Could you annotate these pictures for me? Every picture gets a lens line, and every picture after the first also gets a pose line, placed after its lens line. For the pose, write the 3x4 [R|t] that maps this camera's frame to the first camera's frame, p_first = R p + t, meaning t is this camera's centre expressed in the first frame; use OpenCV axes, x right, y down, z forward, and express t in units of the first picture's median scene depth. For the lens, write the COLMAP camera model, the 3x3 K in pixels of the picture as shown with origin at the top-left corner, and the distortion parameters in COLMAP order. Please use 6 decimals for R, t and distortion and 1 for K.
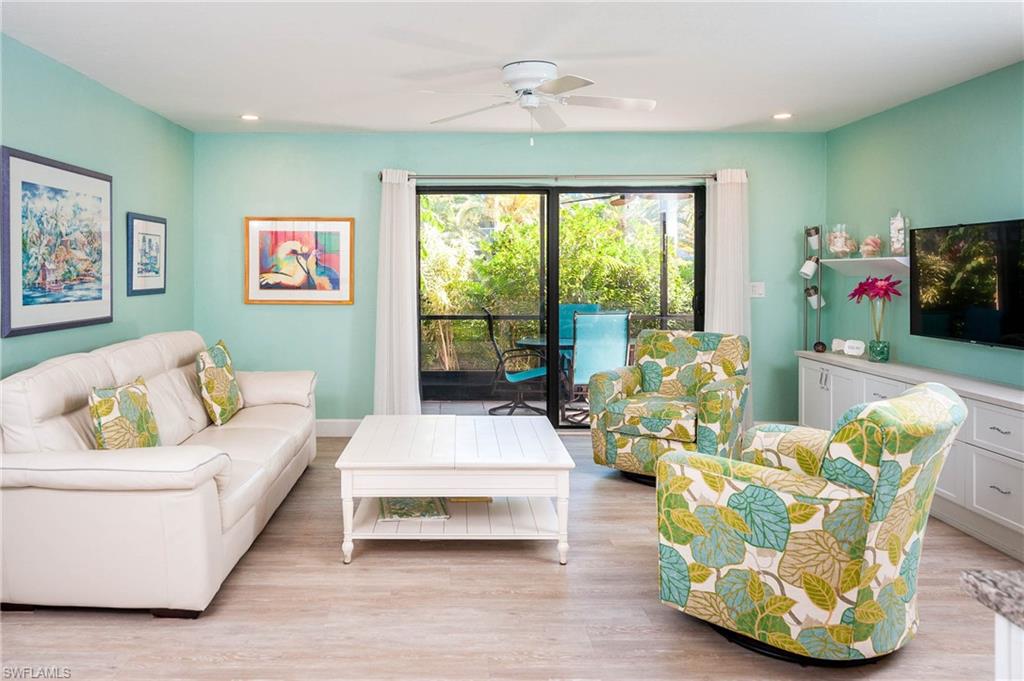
lens RADIAL K [[734.3, 0, 429.6], [0, 734.3, 273.0], [0, 0, 1]] dist [0.001916, -0.005535]
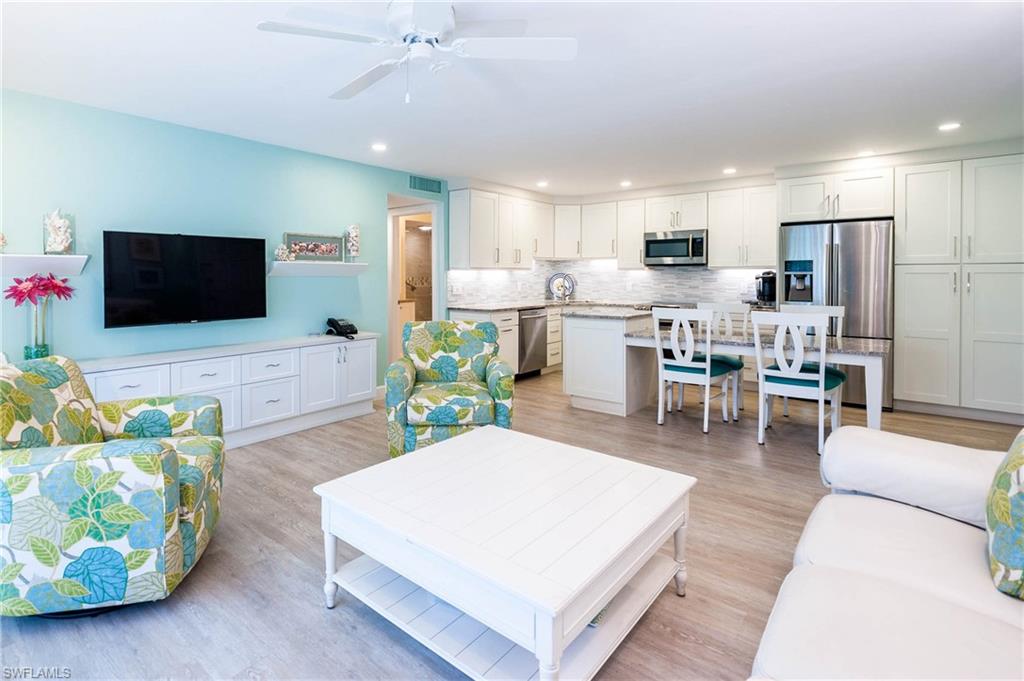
lens RADIAL K [[507.3, 0, 464.9], [0, 507.3, 282.4], [0, 0, 1]] dist [0.004822, -0.004919]
pose [[-0.777642, -0.003287, 0.628699, -0.266671], [0.006758, 0.999885, 0.013586, 0.011160], [-0.628671, 0.014814, -0.777530, 1.490909]]
